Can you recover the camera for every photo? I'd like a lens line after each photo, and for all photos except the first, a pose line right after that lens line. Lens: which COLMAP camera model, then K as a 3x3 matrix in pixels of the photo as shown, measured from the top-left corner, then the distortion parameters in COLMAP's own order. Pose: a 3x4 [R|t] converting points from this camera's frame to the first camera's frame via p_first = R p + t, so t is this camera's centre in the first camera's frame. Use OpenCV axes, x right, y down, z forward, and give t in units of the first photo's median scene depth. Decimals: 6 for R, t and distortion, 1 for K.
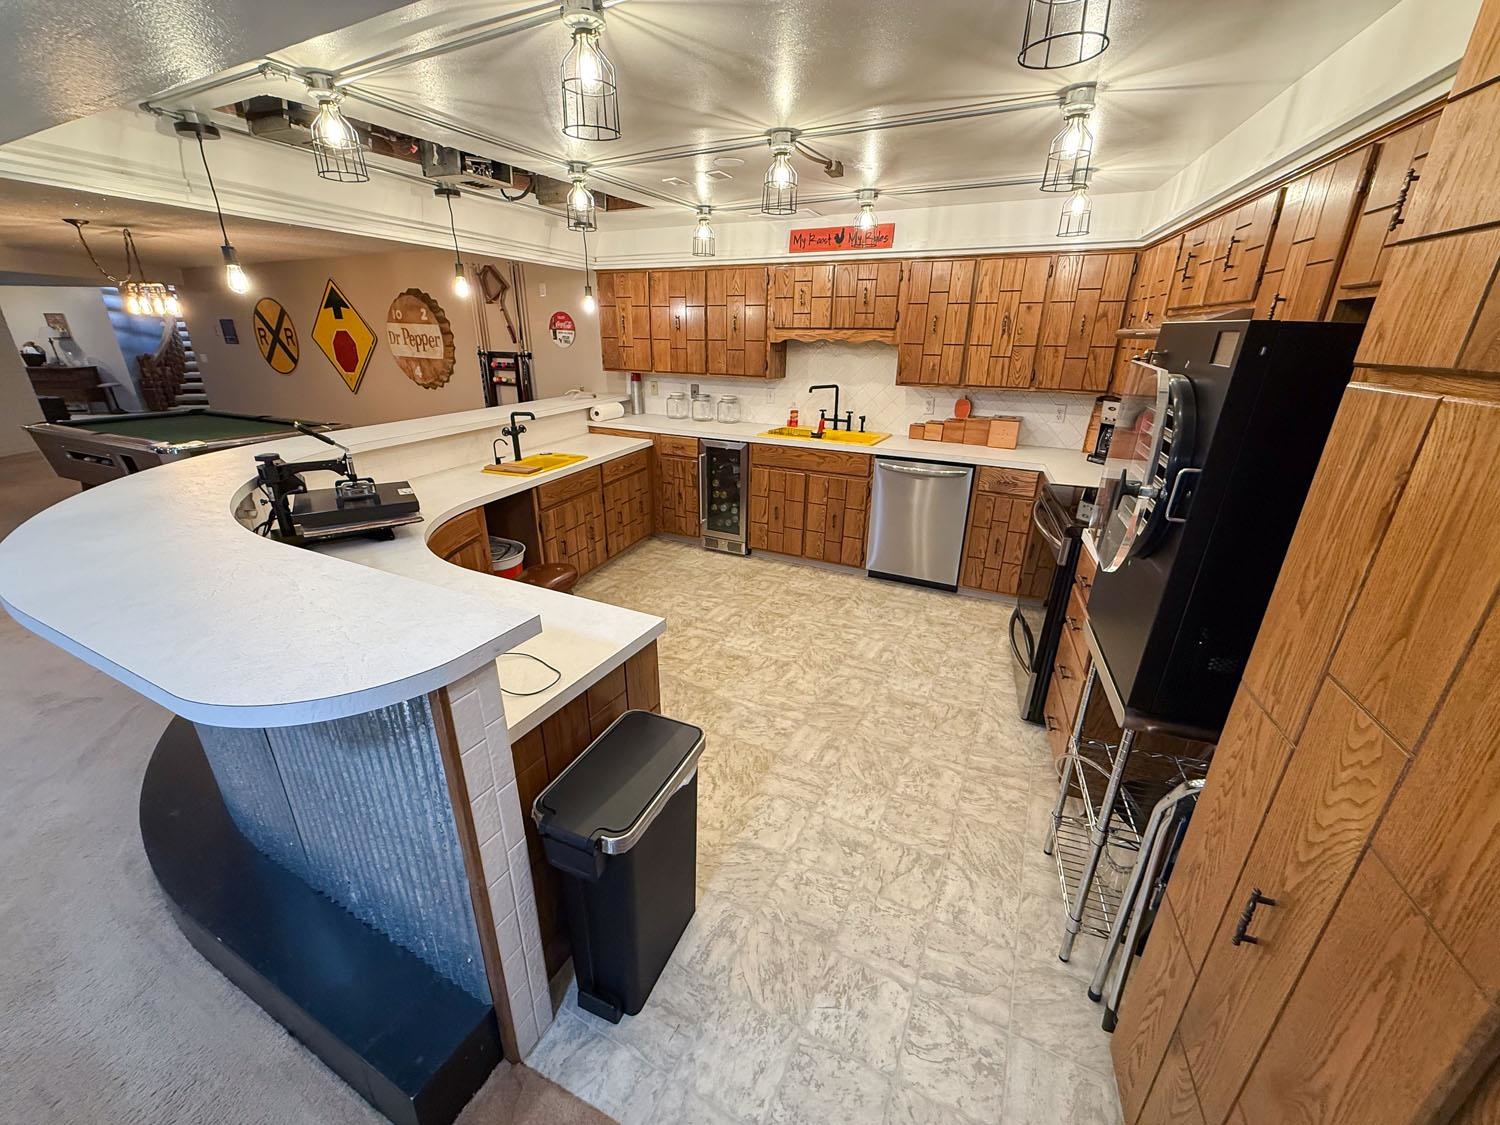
lens RADIAL K [[602.9, 0, 745.1], [0, 602.9, 561.7], [0, 0, 1]] dist [0.001584, 0.000120]
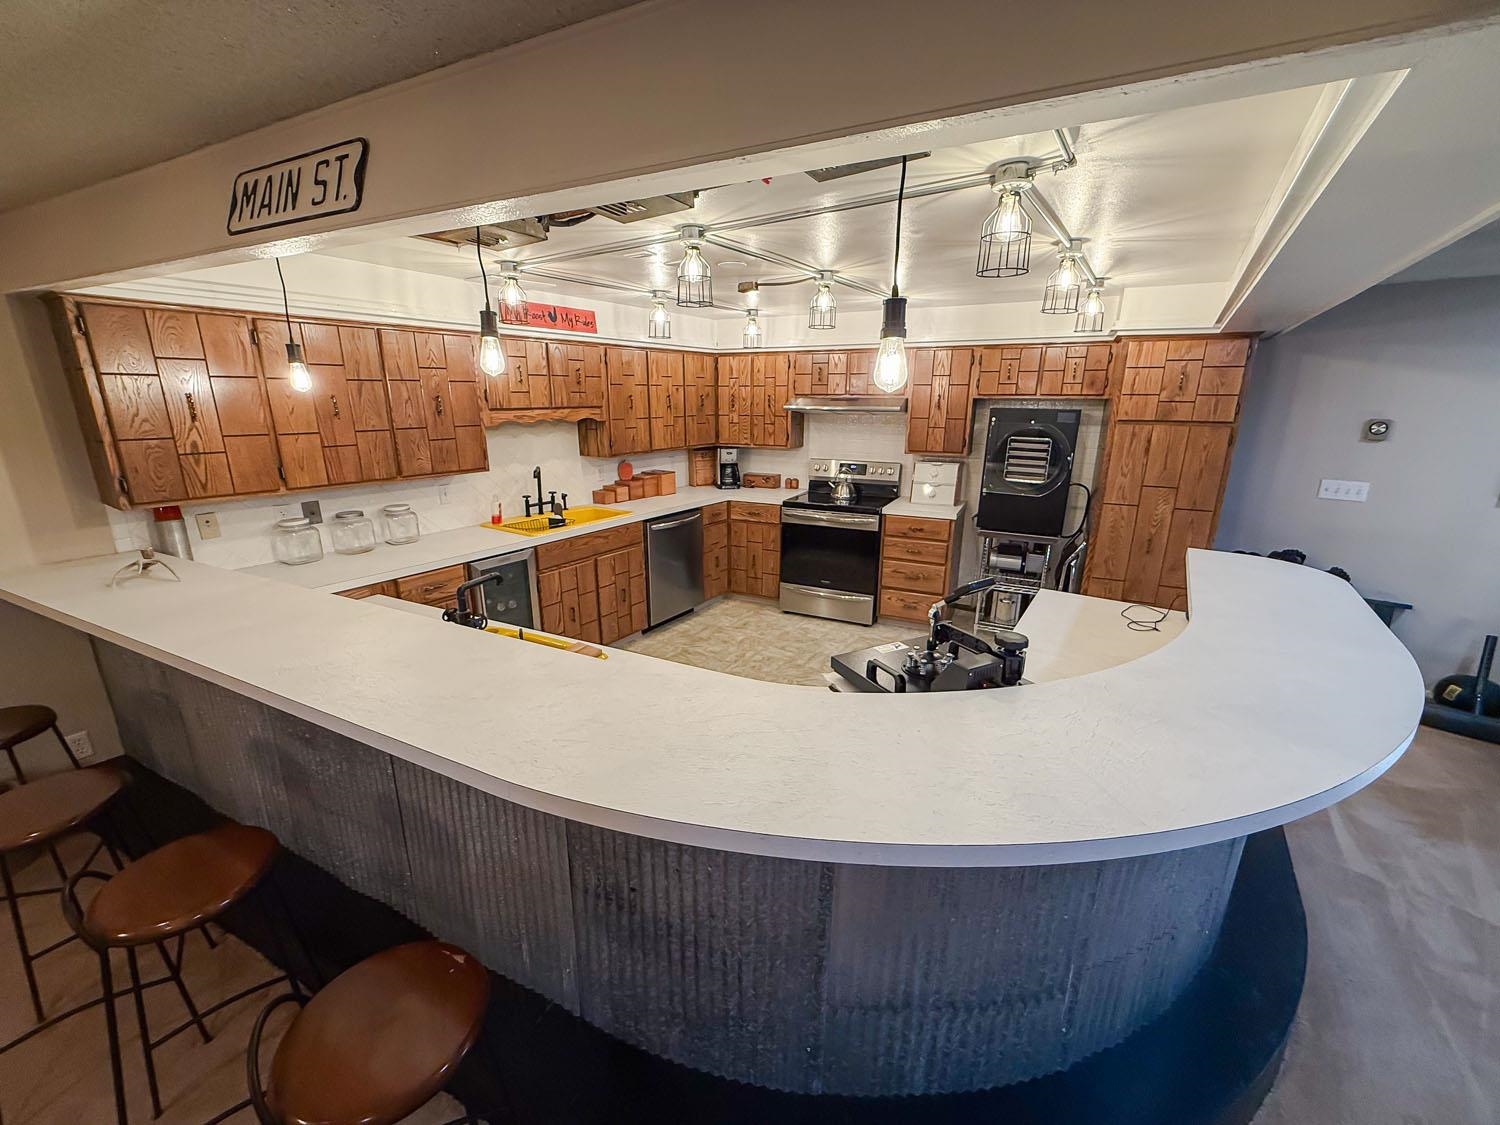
lens RADIAL K [[602.9, 0, 746.1], [0, 602.9, 561.5], [0, 0, 1]] dist [0.001584, 0.000120]
pose [[0.120425, -0.276329, 0.953488, -0.760765], [0.354074, 0.909264, 0.218793, -0.264346], [-0.927431, 0.311258, 0.207339, 0.592802]]
